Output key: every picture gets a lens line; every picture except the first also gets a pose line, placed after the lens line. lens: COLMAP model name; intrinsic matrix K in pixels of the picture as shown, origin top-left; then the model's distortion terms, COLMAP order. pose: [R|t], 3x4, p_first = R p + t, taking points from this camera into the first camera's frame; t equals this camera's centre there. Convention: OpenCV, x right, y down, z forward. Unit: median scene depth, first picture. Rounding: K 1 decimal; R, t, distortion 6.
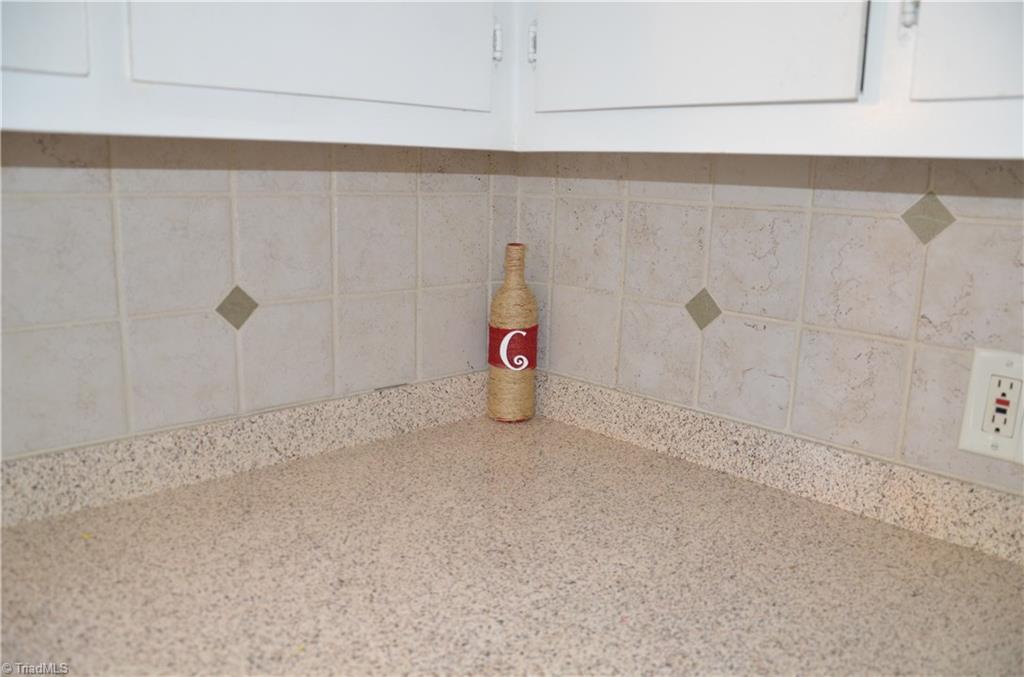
lens RADIAL K [[812.0, 0, 514.3], [0, 812.0, 341.4], [0, 0, 1]] dist [-0.127924, 0.078507]
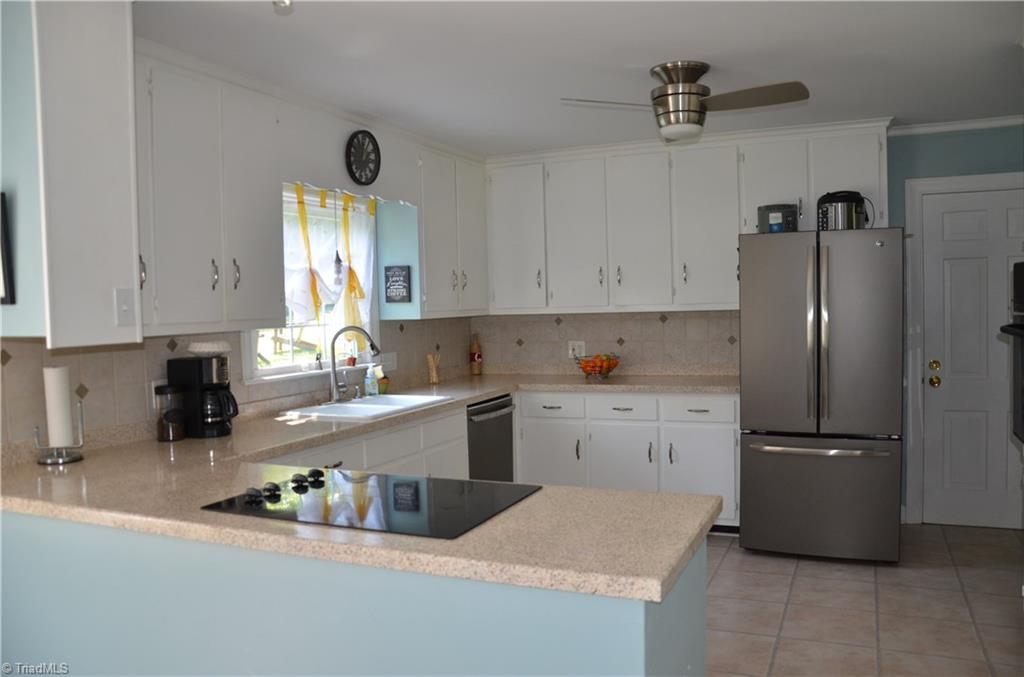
lens RADIAL K [[812.0, 0, 513.3], [0, 812.0, 338.1], [0, 0, 1]] dist [-0.127924, 0.078507]
pose [[0.923353, -0.072941, 0.376961, -1.764065], [0.130093, 0.983150, -0.128420, 0.595497], [-0.361242, 0.167617, 0.917283, -3.741414]]
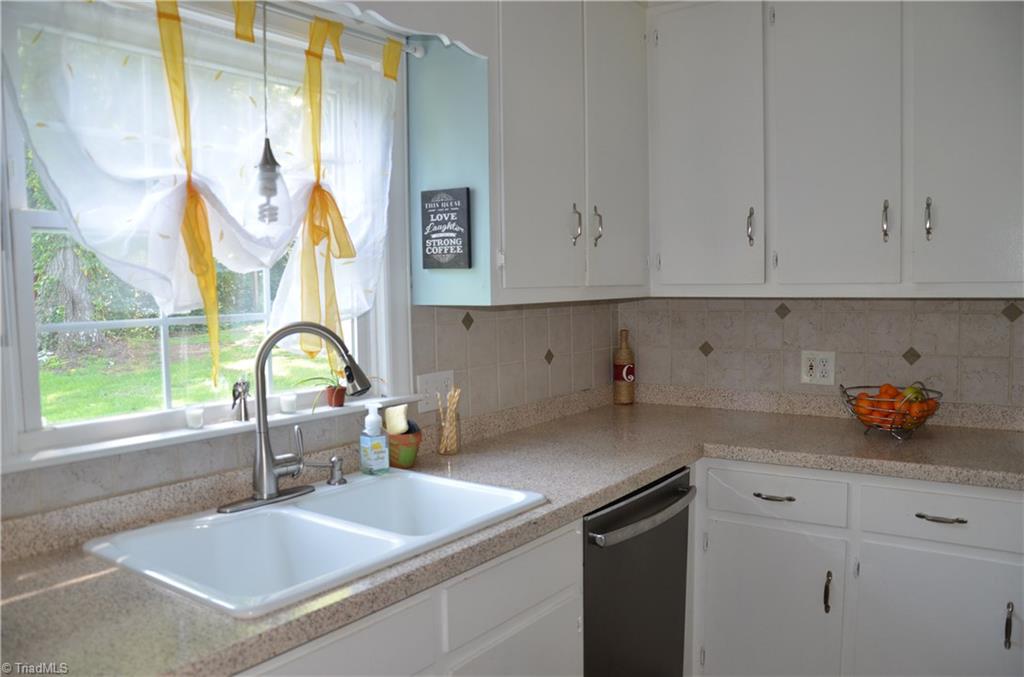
lens RADIAL K [[812.0, 0, 509.3], [0, 812.0, 348.3], [0, 0, 1]] dist [-0.127924, 0.078507]
pose [[0.983839, -0.060186, 0.168637, -0.902298], [0.079351, 0.990835, -0.109316, 0.208562], [-0.160512, 0.120931, 0.979598, -1.593750]]
